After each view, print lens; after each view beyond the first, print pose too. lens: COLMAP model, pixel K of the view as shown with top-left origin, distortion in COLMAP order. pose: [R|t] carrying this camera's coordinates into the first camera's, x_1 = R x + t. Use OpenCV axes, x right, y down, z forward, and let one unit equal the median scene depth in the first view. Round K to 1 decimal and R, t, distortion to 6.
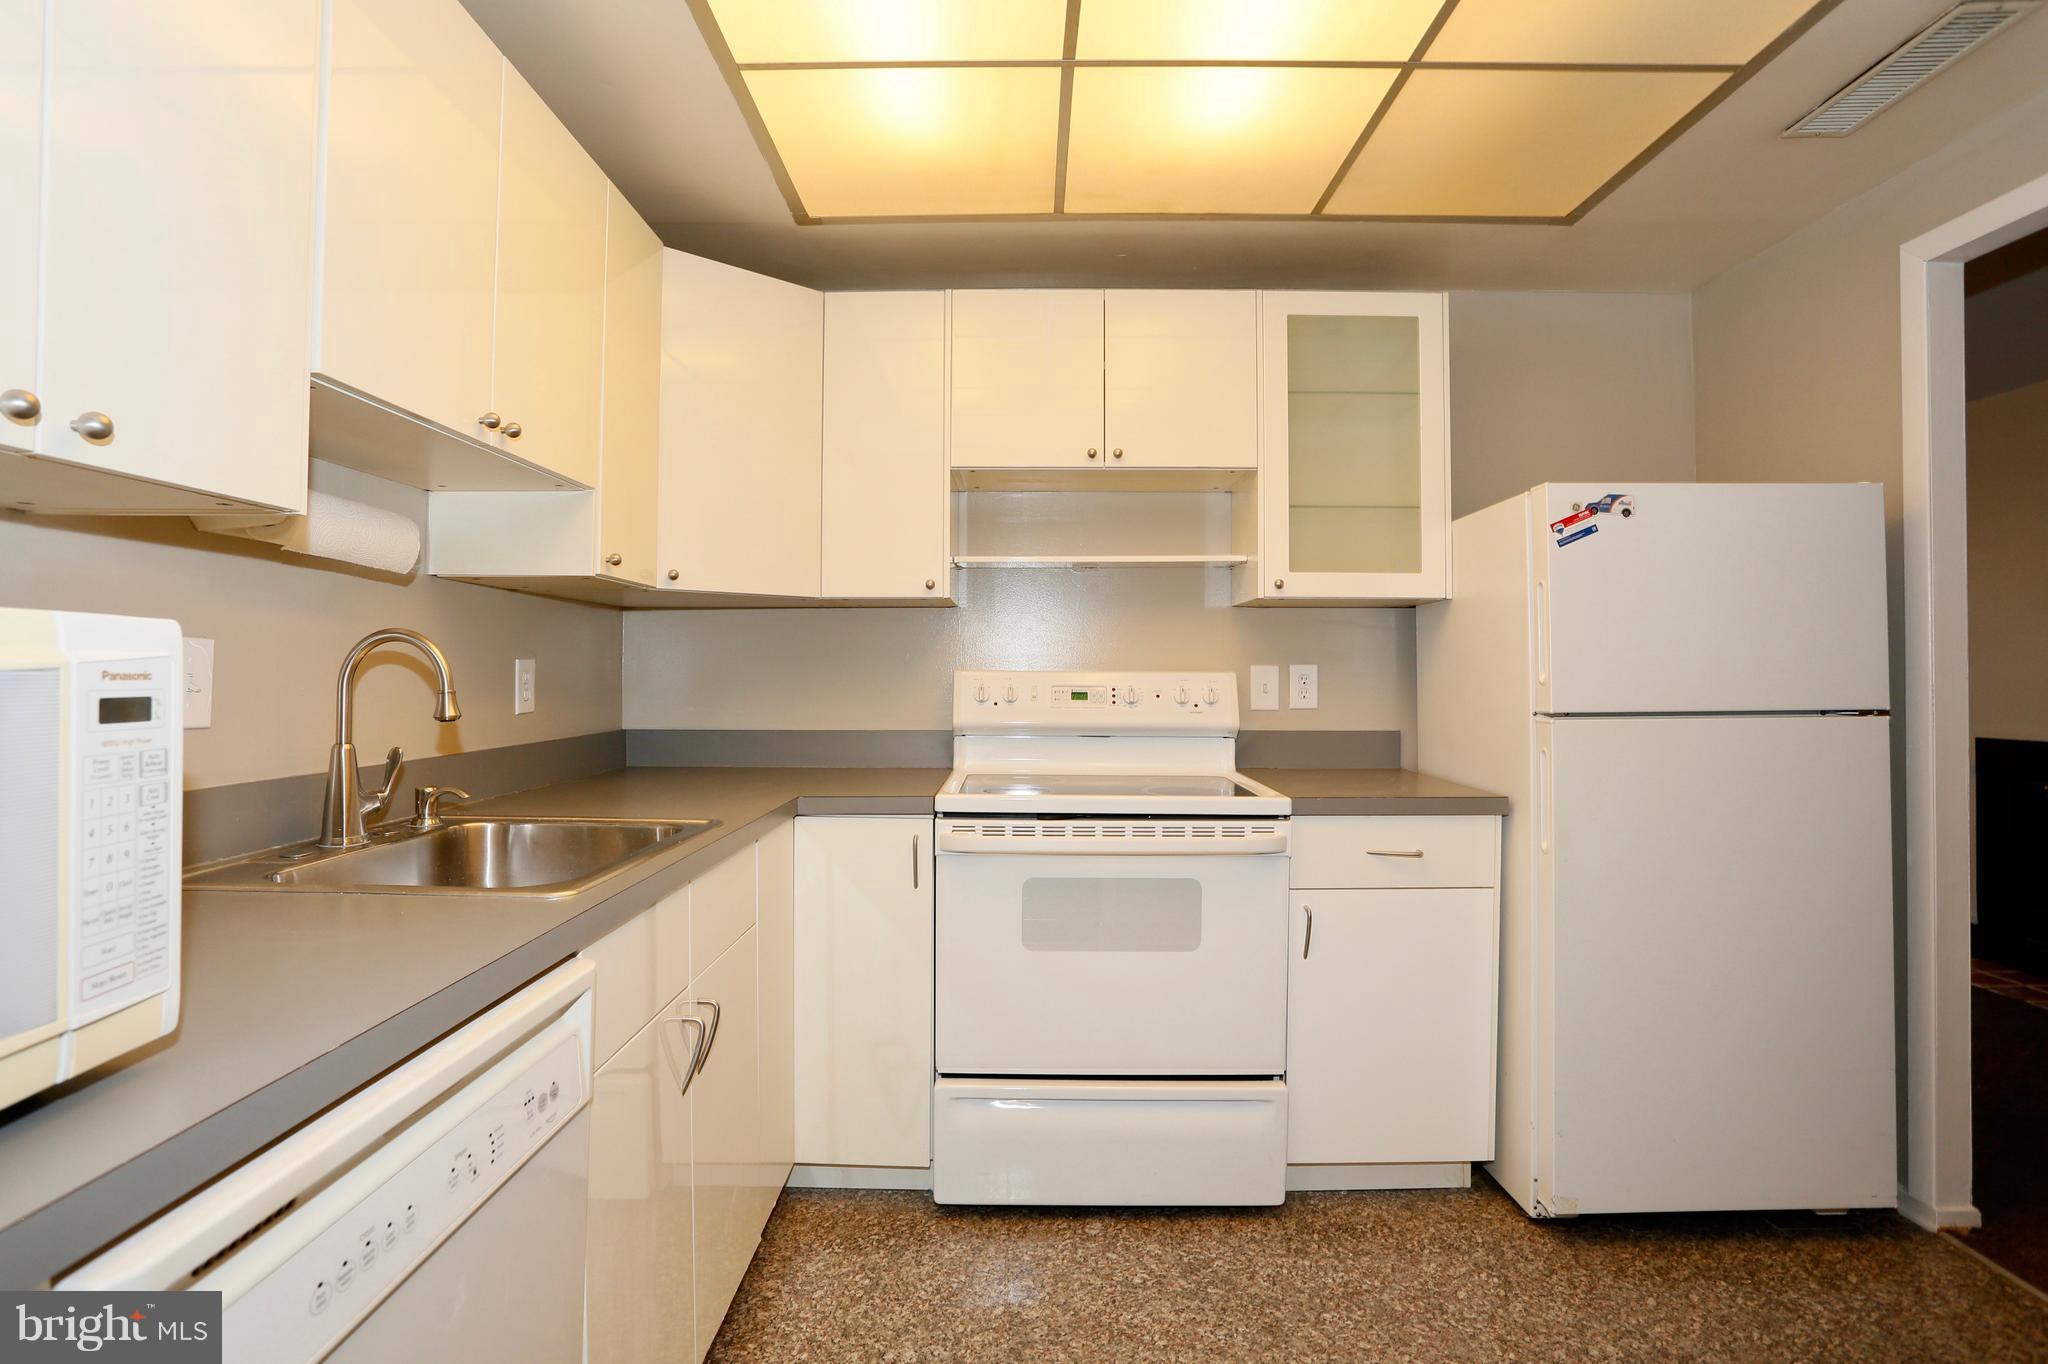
lens RADIAL K [[1011.5, 0, 1016.6], [0, 1011.5, 676.1], [0, 0, 1]] dist [-0.028831, 0.001874]
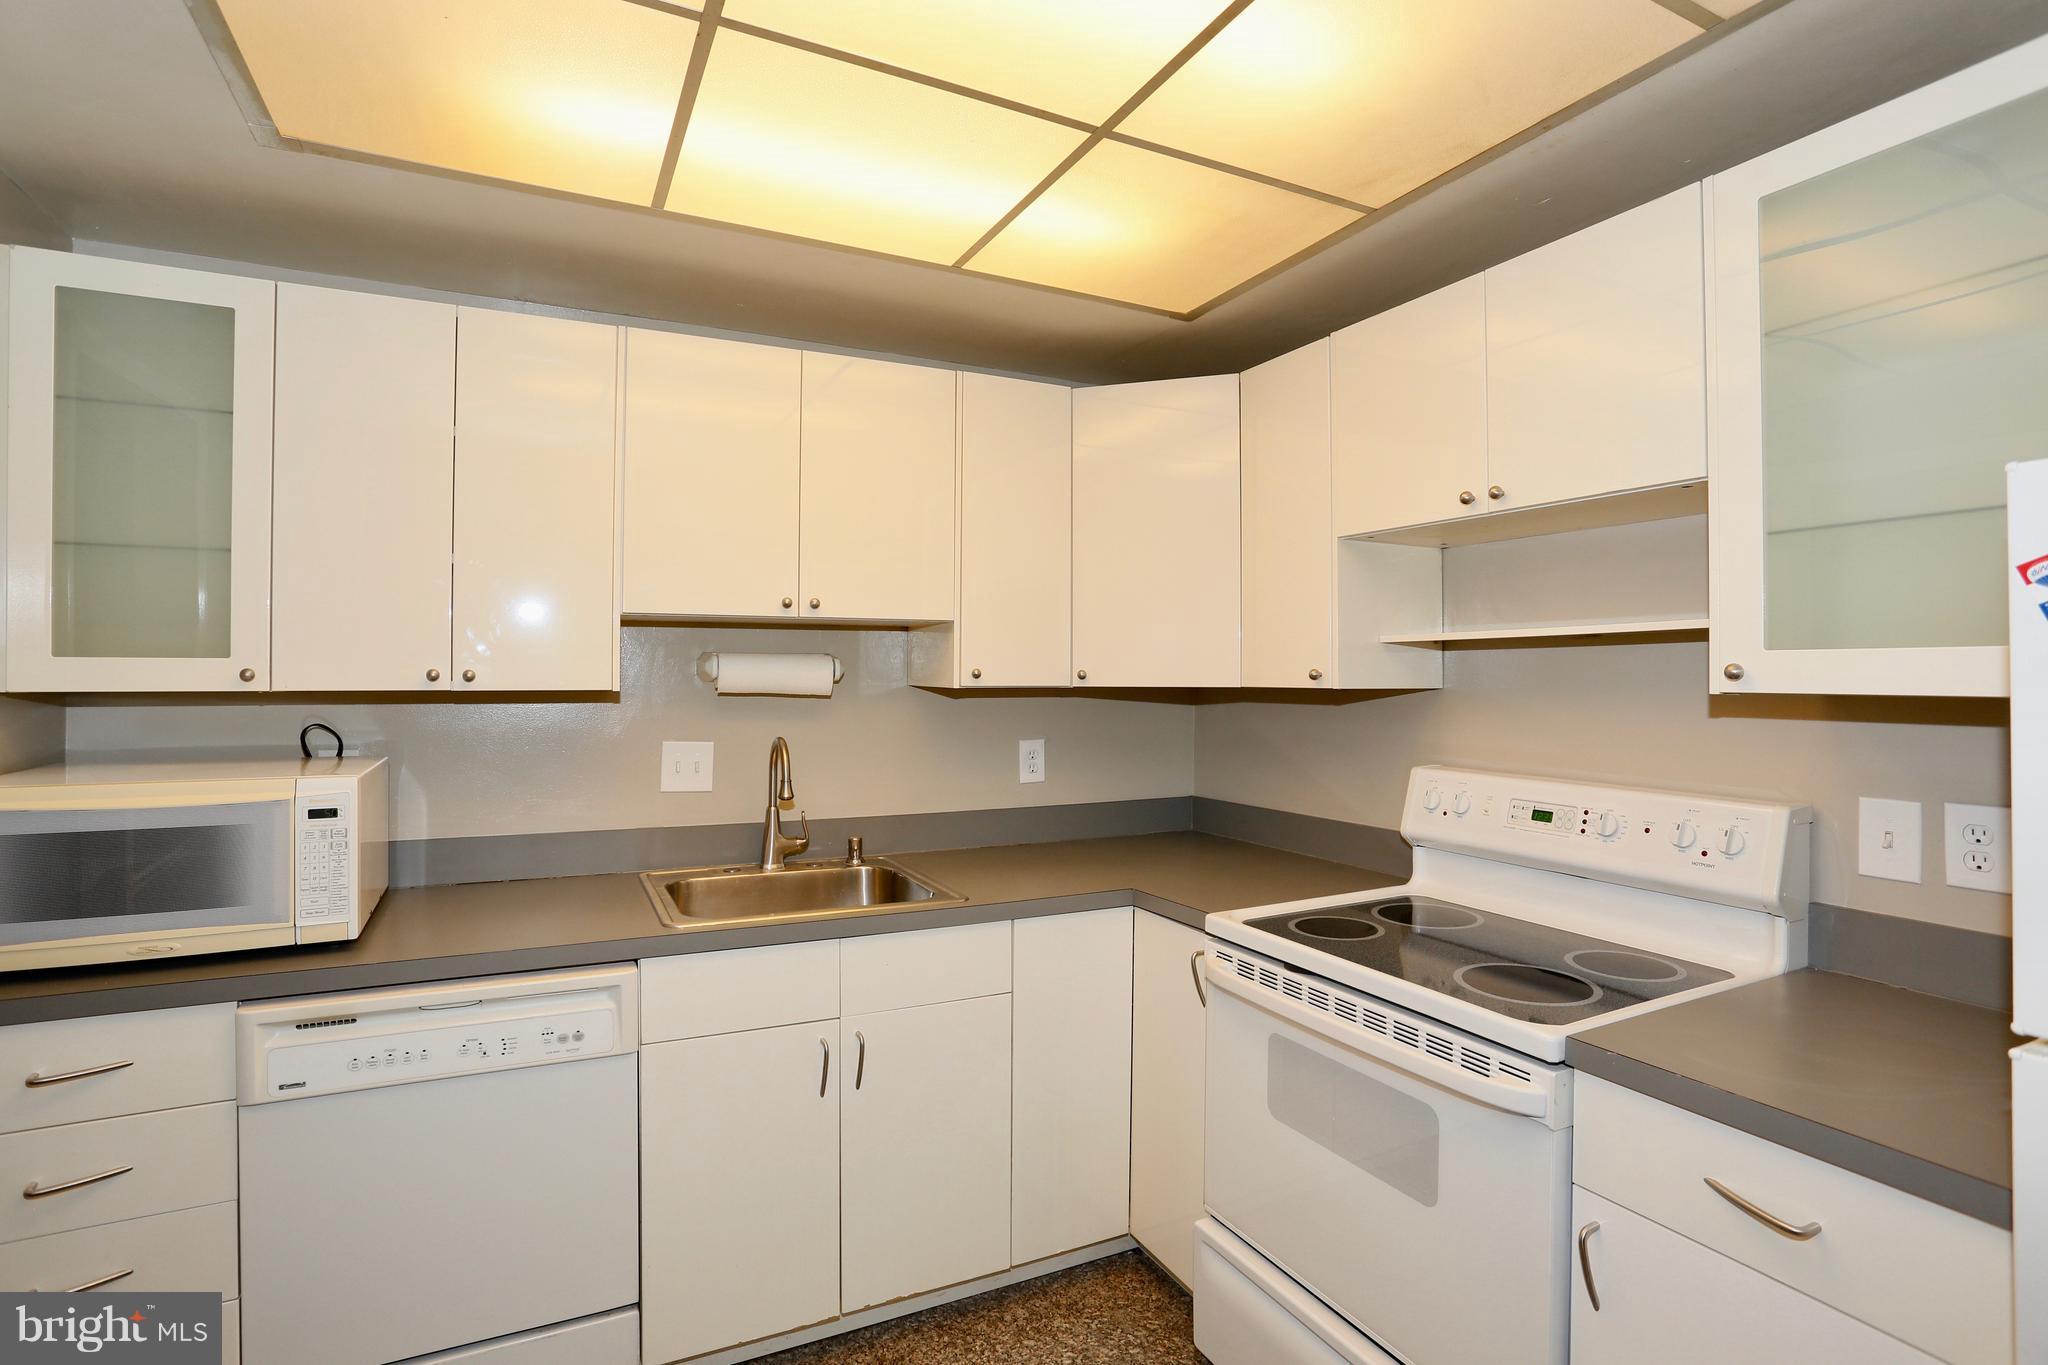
lens RADIAL K [[1011.5, 0, 1013.1], [0, 1011.5, 679.9], [0, 0, 1]] dist [-0.028831, 0.001874]
pose [[0.437457, 0.000109, -0.899239, 0.596067], [-0.002468, 0.999996, -0.001079, -0.083581], [0.899236, 0.002691, 0.437455, 0.381968]]
